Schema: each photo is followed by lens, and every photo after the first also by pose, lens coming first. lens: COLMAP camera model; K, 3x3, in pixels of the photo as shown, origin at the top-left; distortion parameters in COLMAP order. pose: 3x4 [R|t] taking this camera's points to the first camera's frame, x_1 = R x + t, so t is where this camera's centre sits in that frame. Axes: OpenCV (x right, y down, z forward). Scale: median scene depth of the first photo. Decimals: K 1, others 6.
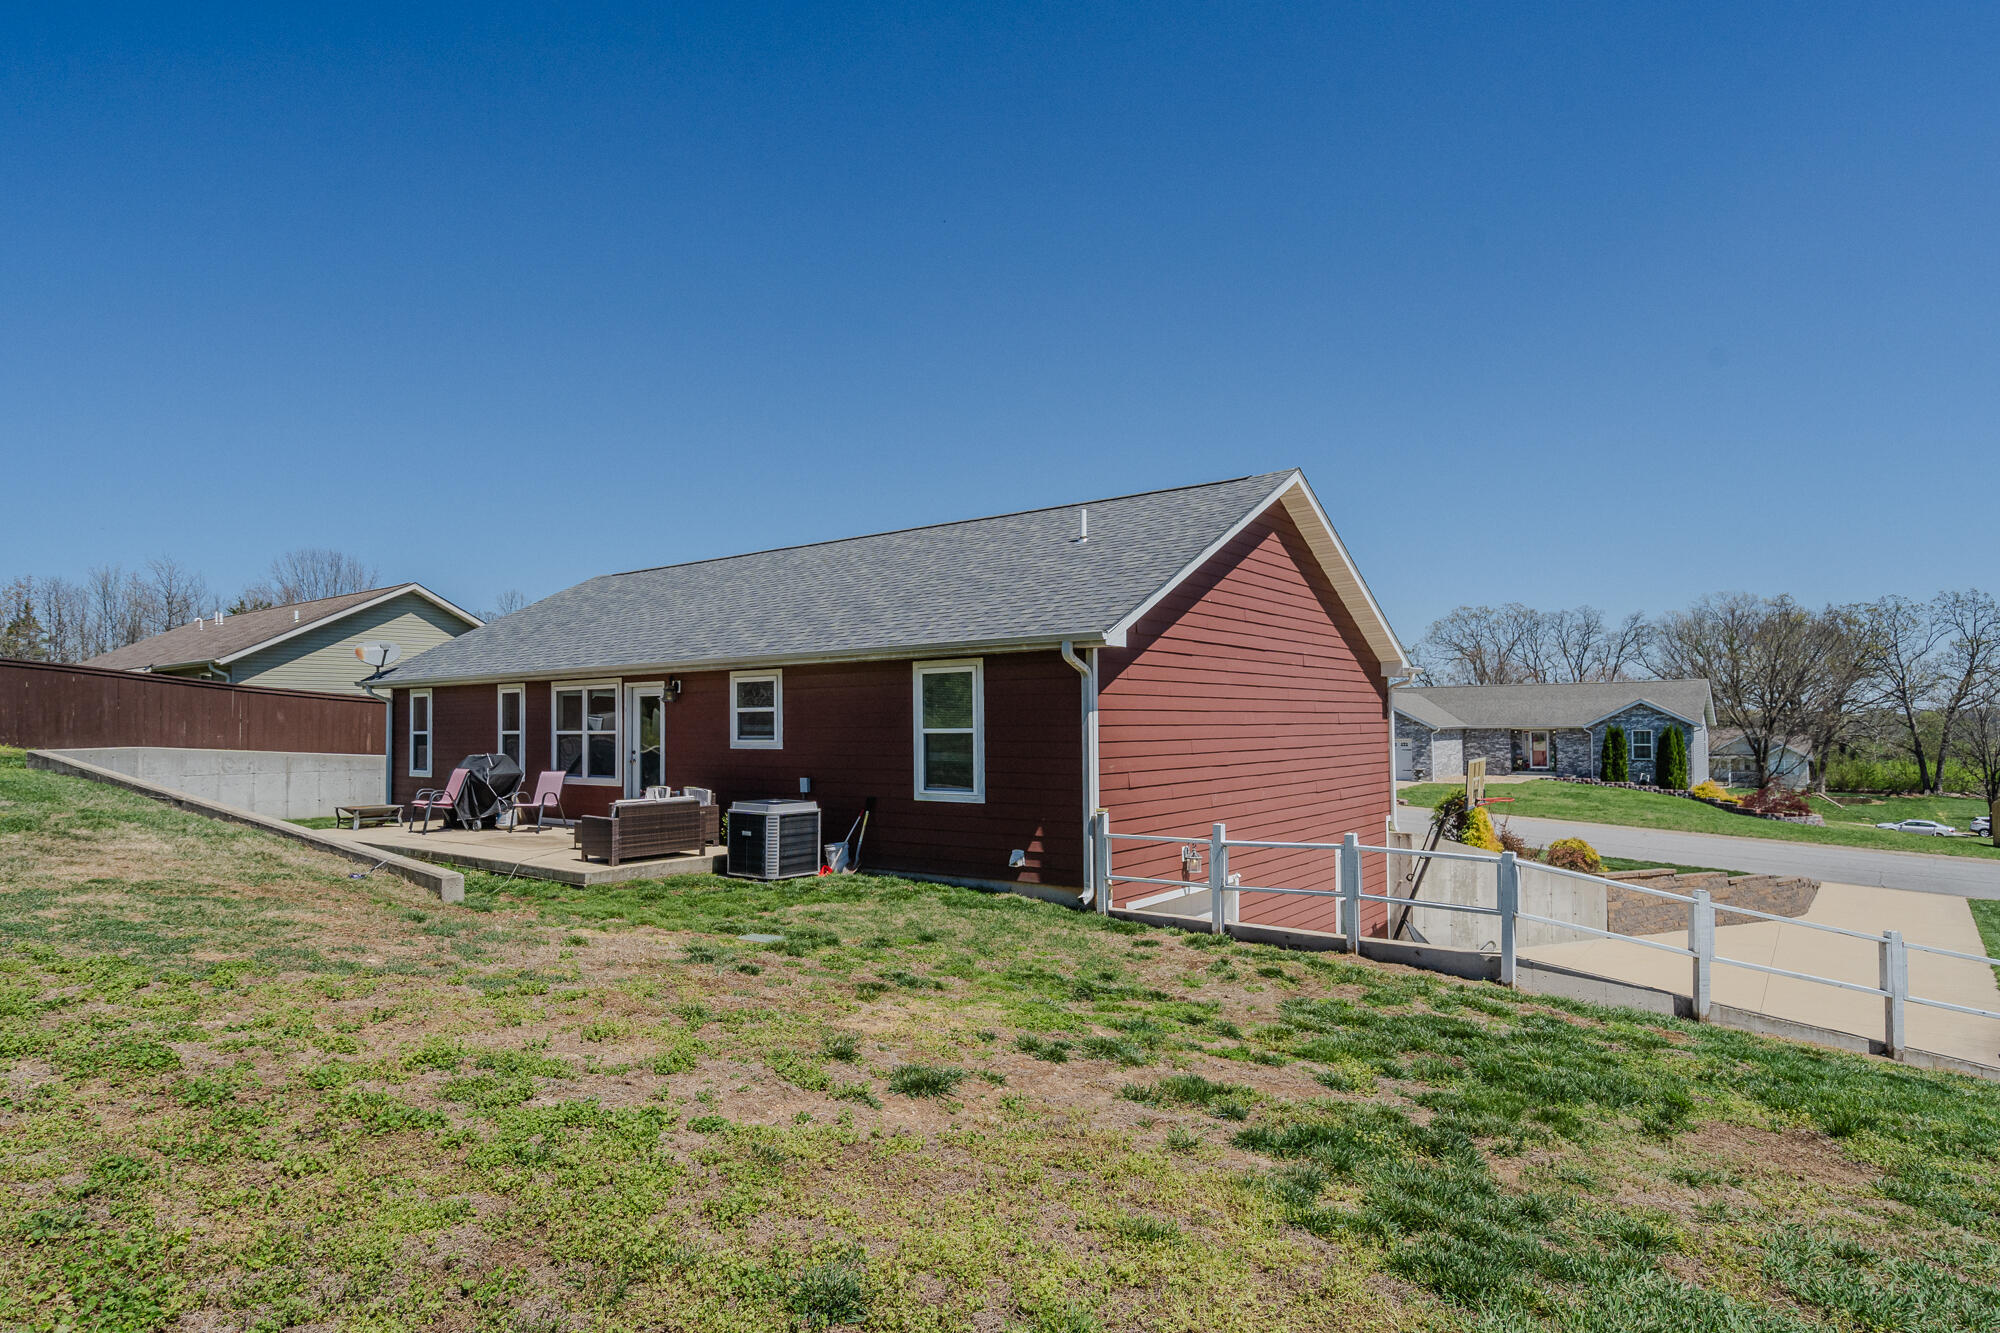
lens RADIAL K [[1110.8, 0, 1013.3], [0, 1110.8, 695.2], [0, 0, 1]] dist [-0.000432, -0.000611]
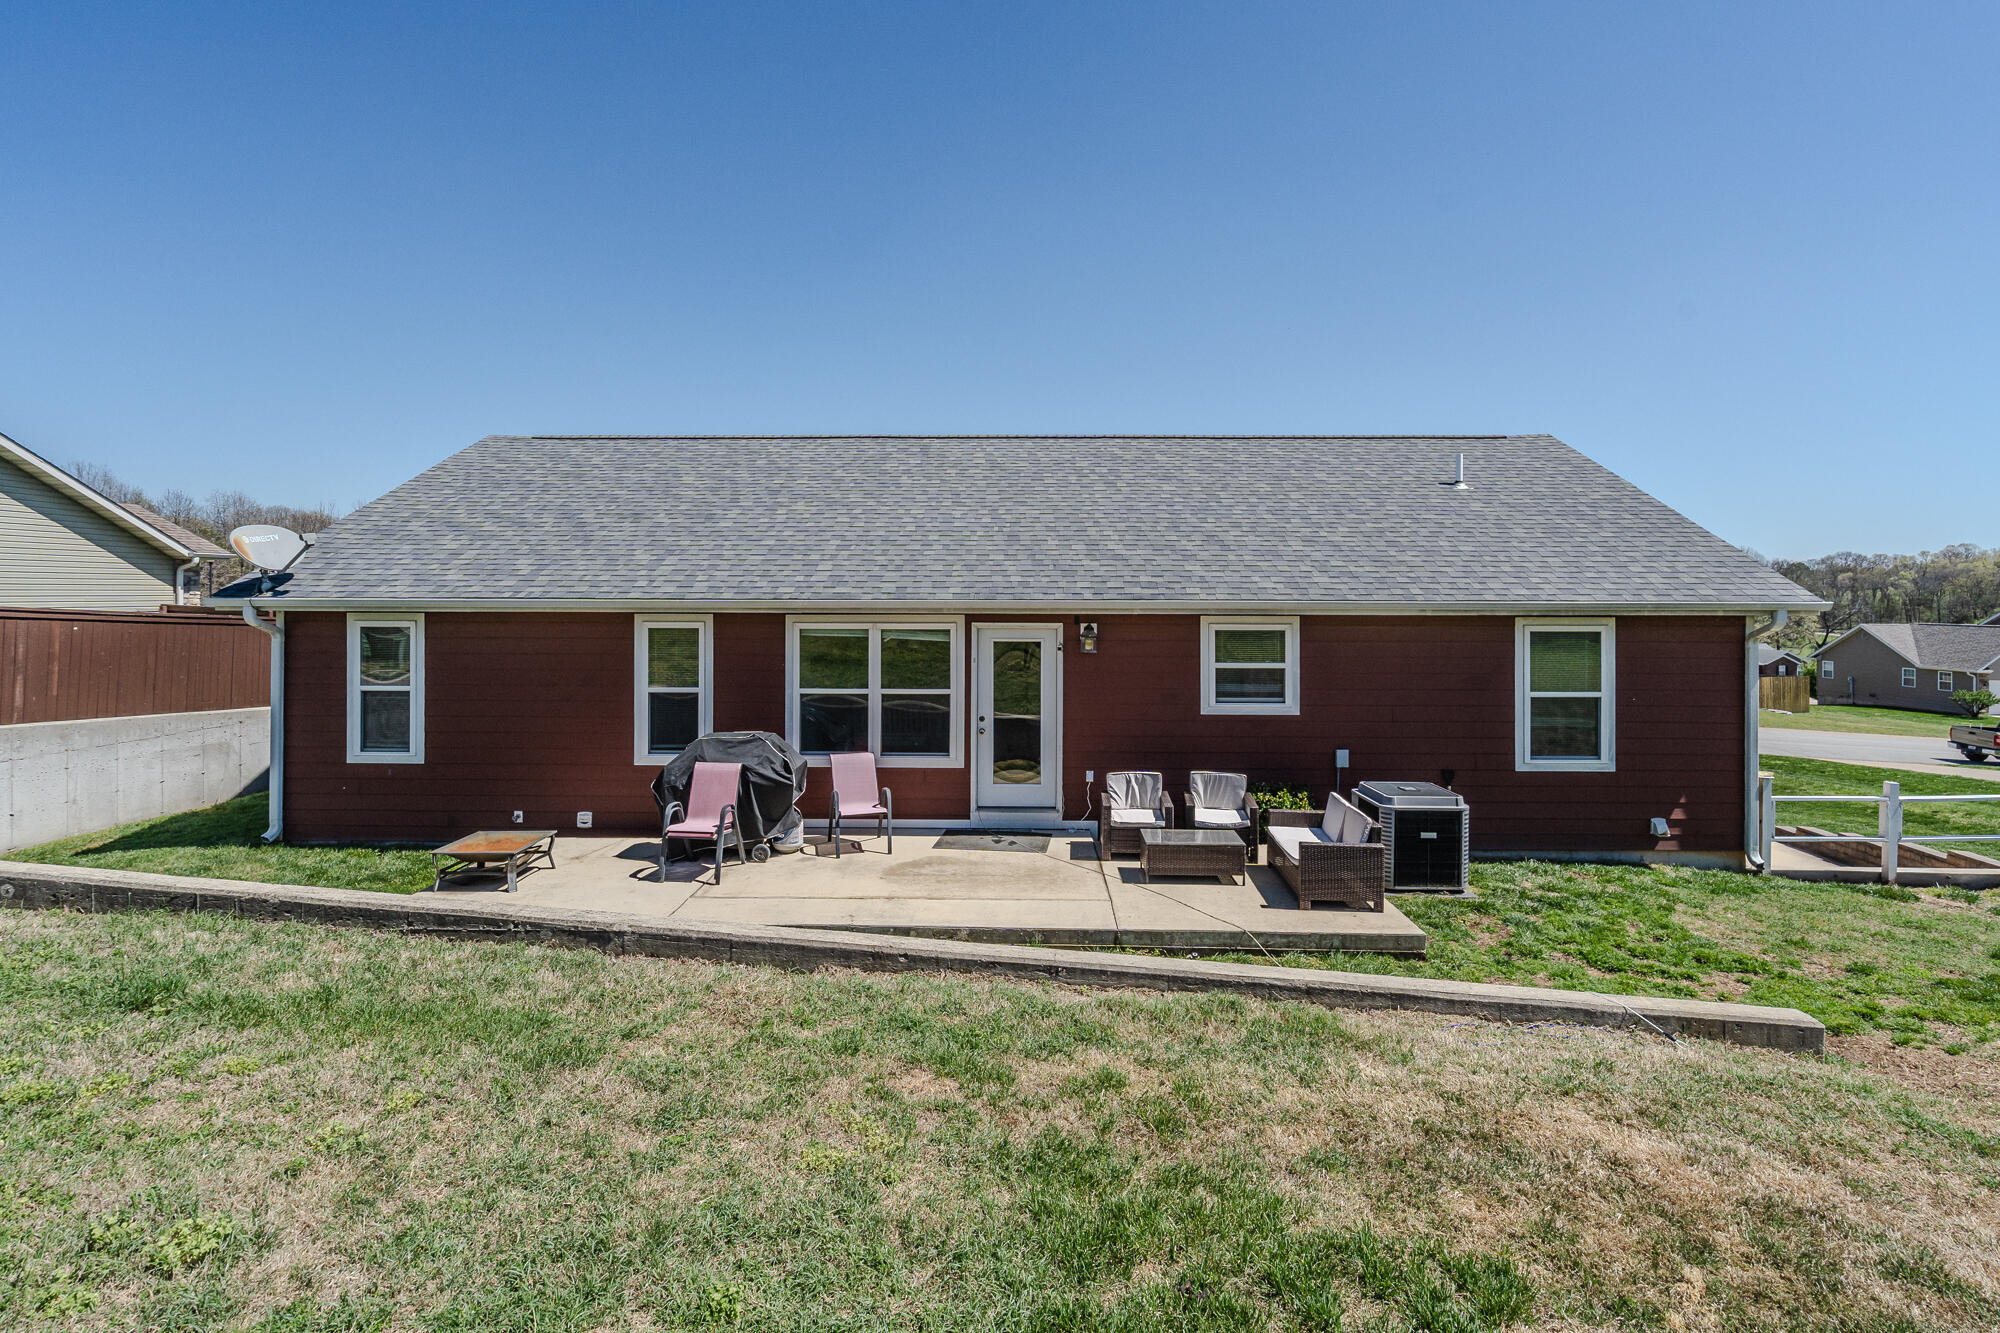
lens RADIAL K [[914.2, 0, 998.7], [0, 914.2, 673.4], [0, 0, 1]] dist [-0.001231, 0.000244]
pose [[0.813485, 0.019312, 0.581264, -0.705556], [-0.026257, 0.999649, 0.003535, 0.019416], [-0.580992, -0.018138, 0.813707, 0.524756]]
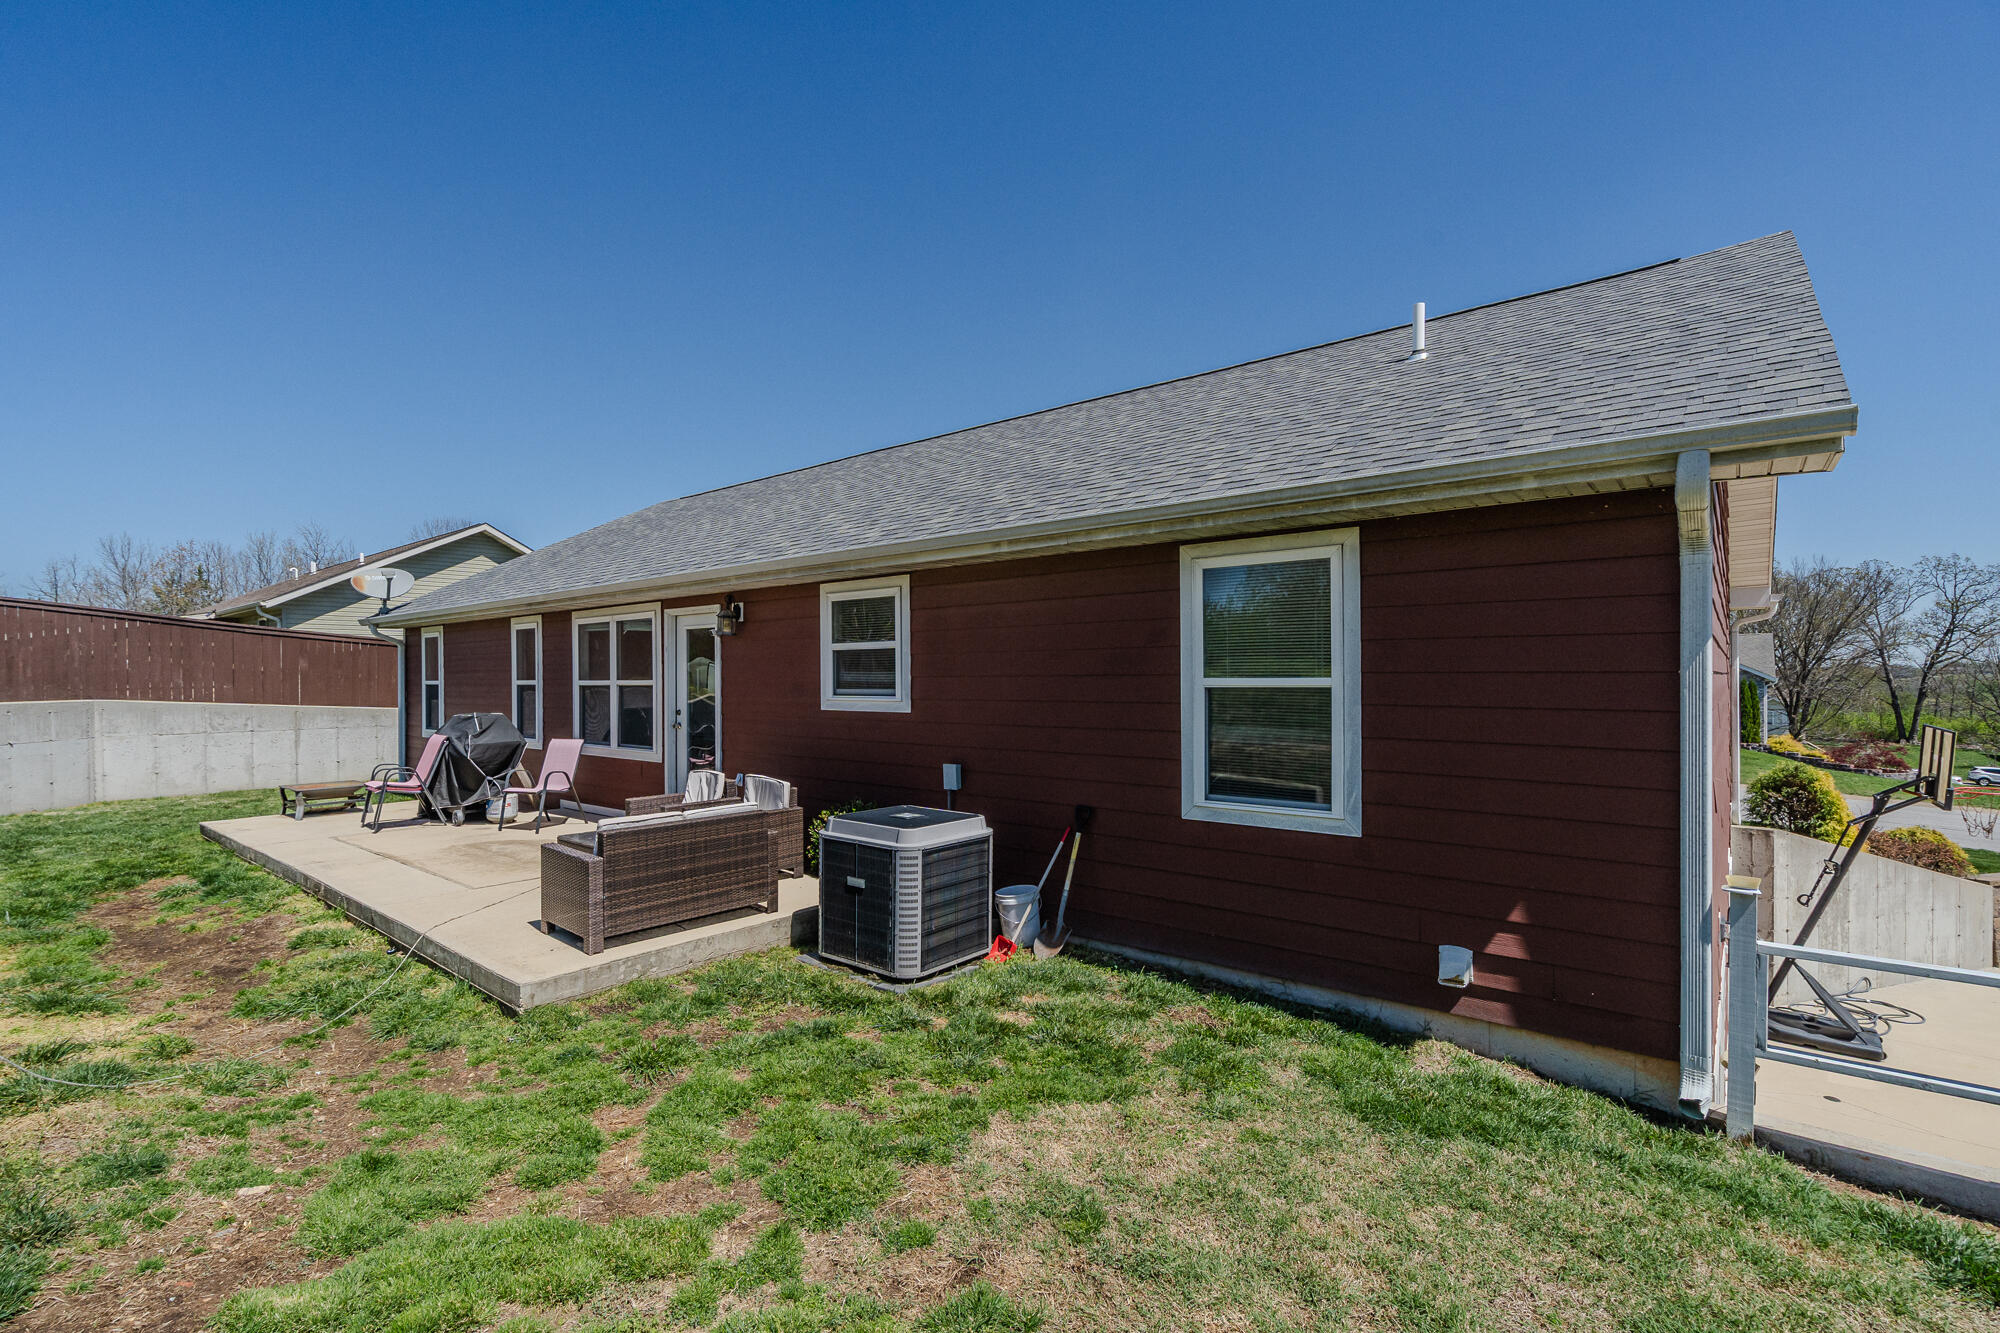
lens RADIAL K [[914.2, 0, 998.7], [0, 914.2, 673.4], [0, 0, 1]] dist [-0.001231, 0.000244]
pose [[0.998703, 0.002778, -0.050845, -0.123942], [-0.001646, 0.999750, 0.022297, 0.015380], [0.050895, -0.022184, 0.998458, 0.473544]]
